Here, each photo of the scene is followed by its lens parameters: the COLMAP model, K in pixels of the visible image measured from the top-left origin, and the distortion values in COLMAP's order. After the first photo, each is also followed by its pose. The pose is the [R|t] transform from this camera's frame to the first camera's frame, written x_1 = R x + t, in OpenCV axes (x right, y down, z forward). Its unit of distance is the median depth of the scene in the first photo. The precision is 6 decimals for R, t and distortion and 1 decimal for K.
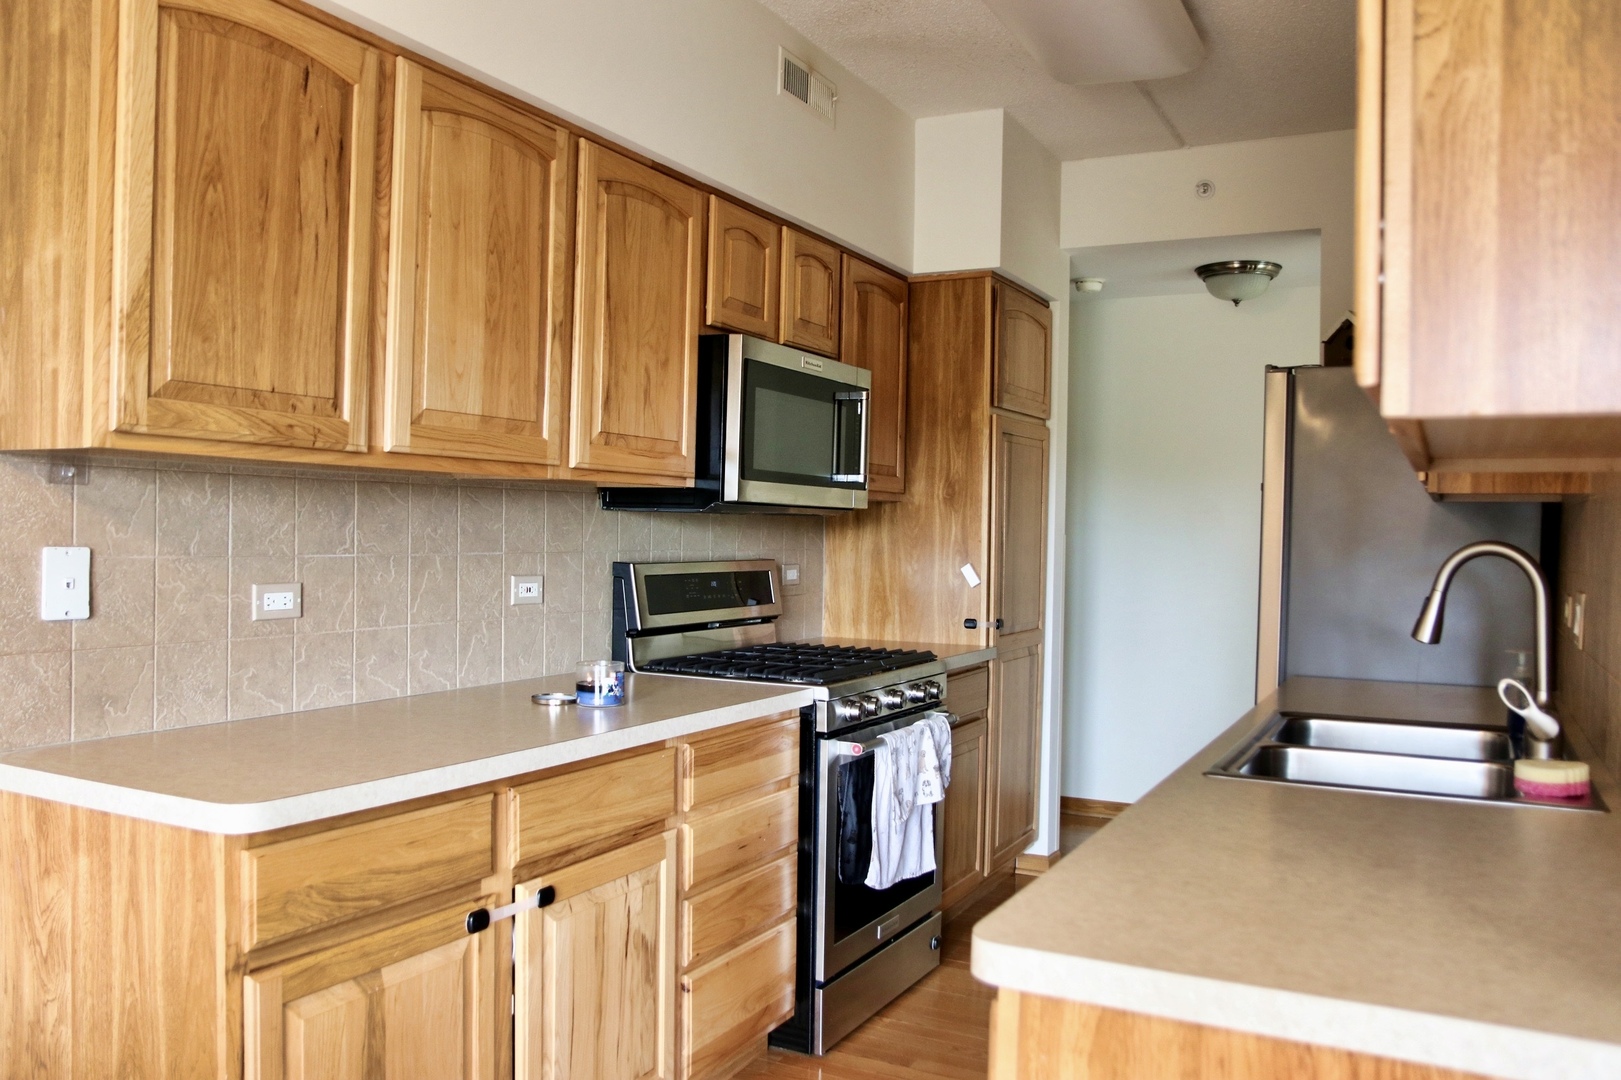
lens RADIAL K [[1289.6, 0, 798.0], [0, 1289.6, 552.1], [0, 0, 1]] dist [-0.125642, 0.109190]
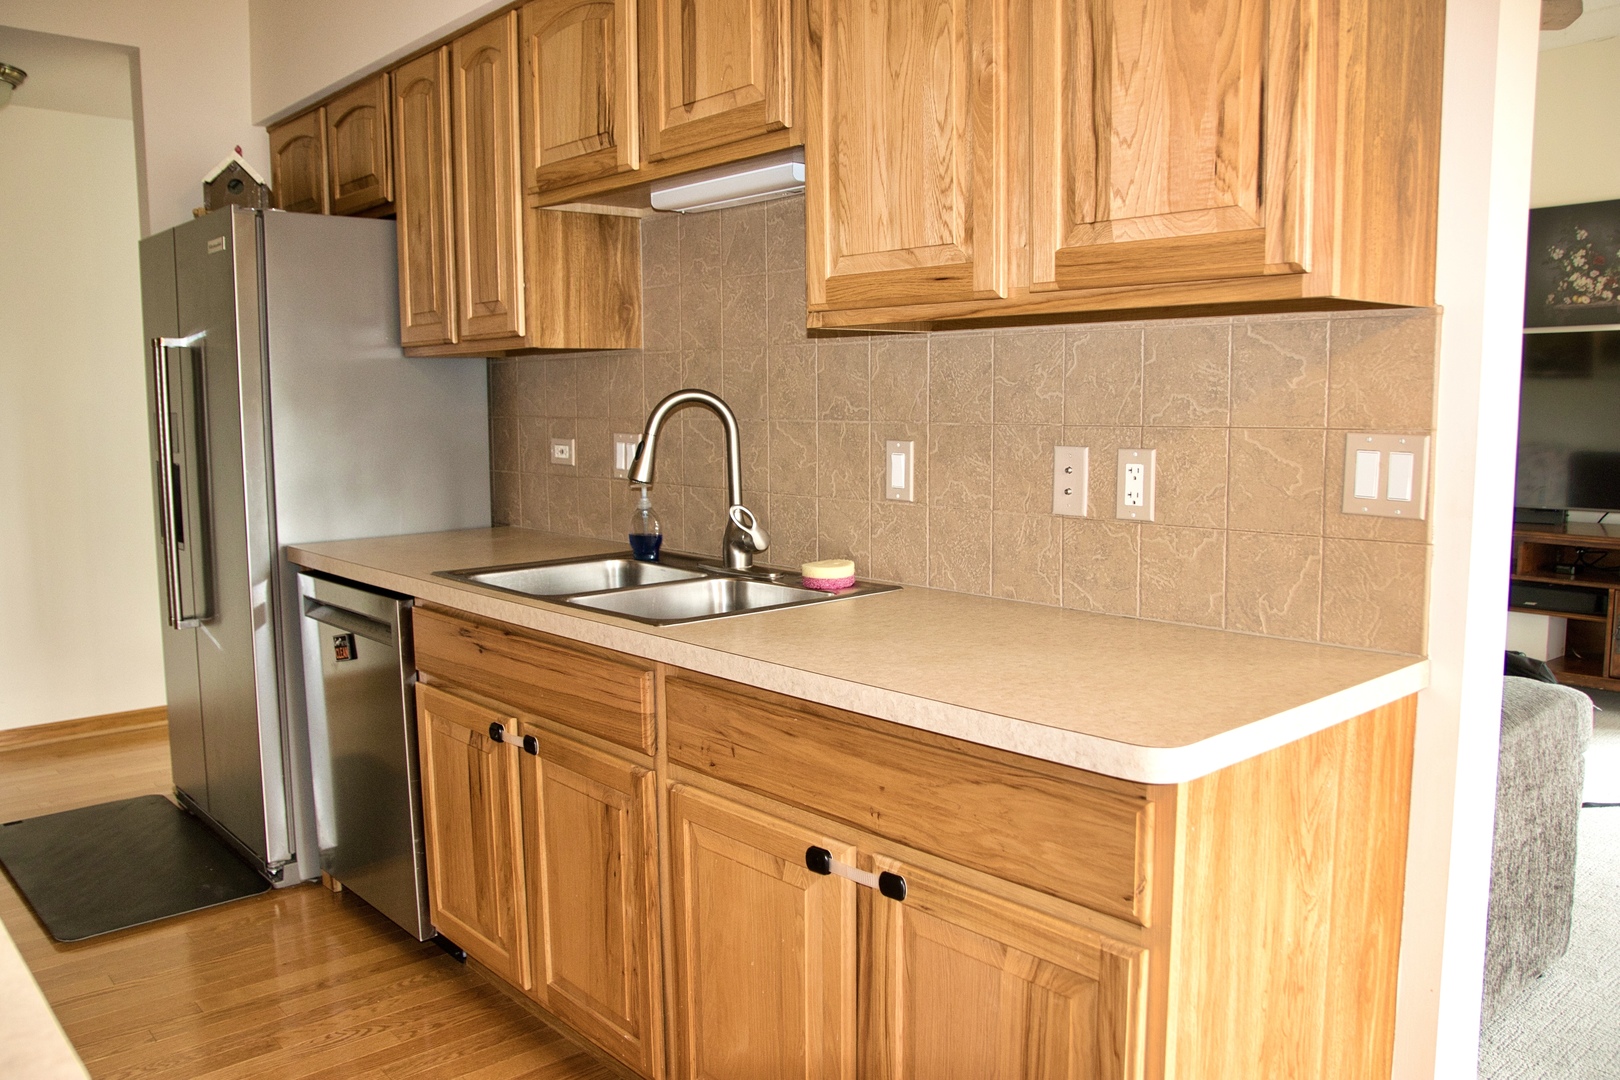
lens RADIAL K [[1288.8, 0, 797.5], [0, 1288.8, 552.0], [0, 0, 1]] dist [-0.125642, 0.109190]
pose [[0.351201, -0.136280, 0.926329, -0.273190], [0.032507, 0.990529, 0.133401, -0.007848], [-0.935735, -0.016738, 0.352305, 0.257022]]
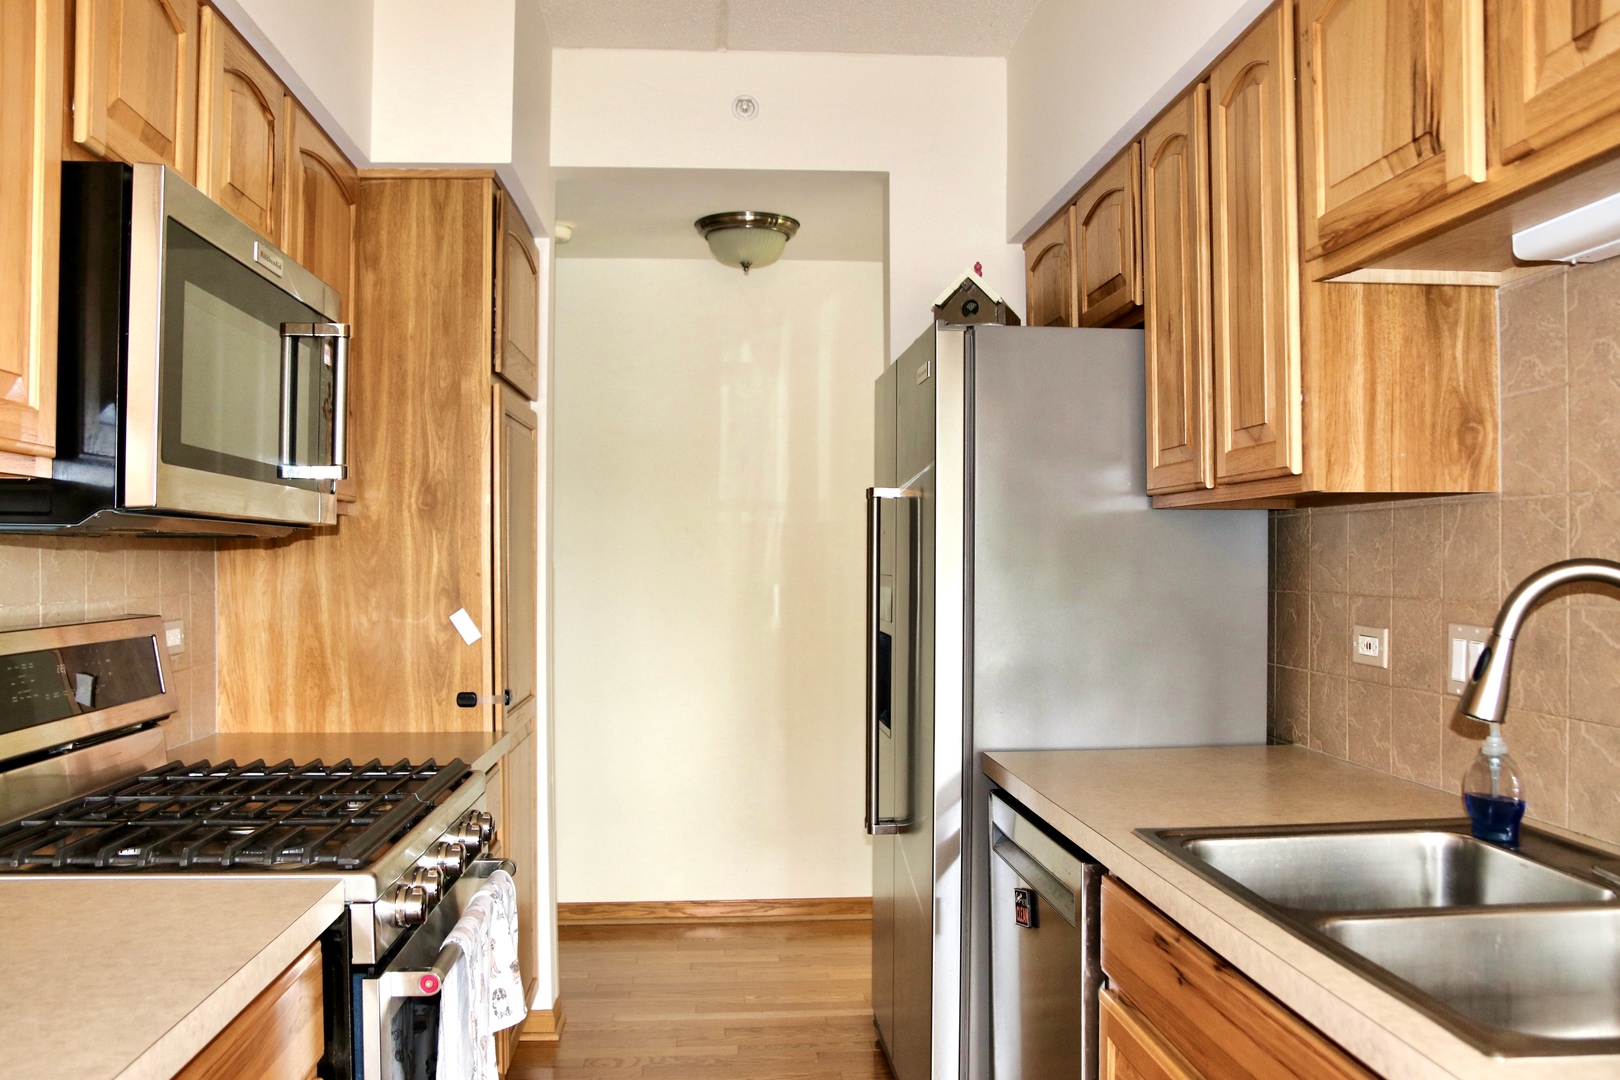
lens RADIAL K [[1288.8, 0, 797.5], [0, 1288.8, 552.0], [0, 0, 1]] dist [-0.125642, 0.109190]
pose [[0.844501, -0.017013, 0.535283, -0.071668], [0.026641, 0.999592, -0.010260, -0.008560], [-0.534890, 0.022925, 0.844610, 0.351800]]
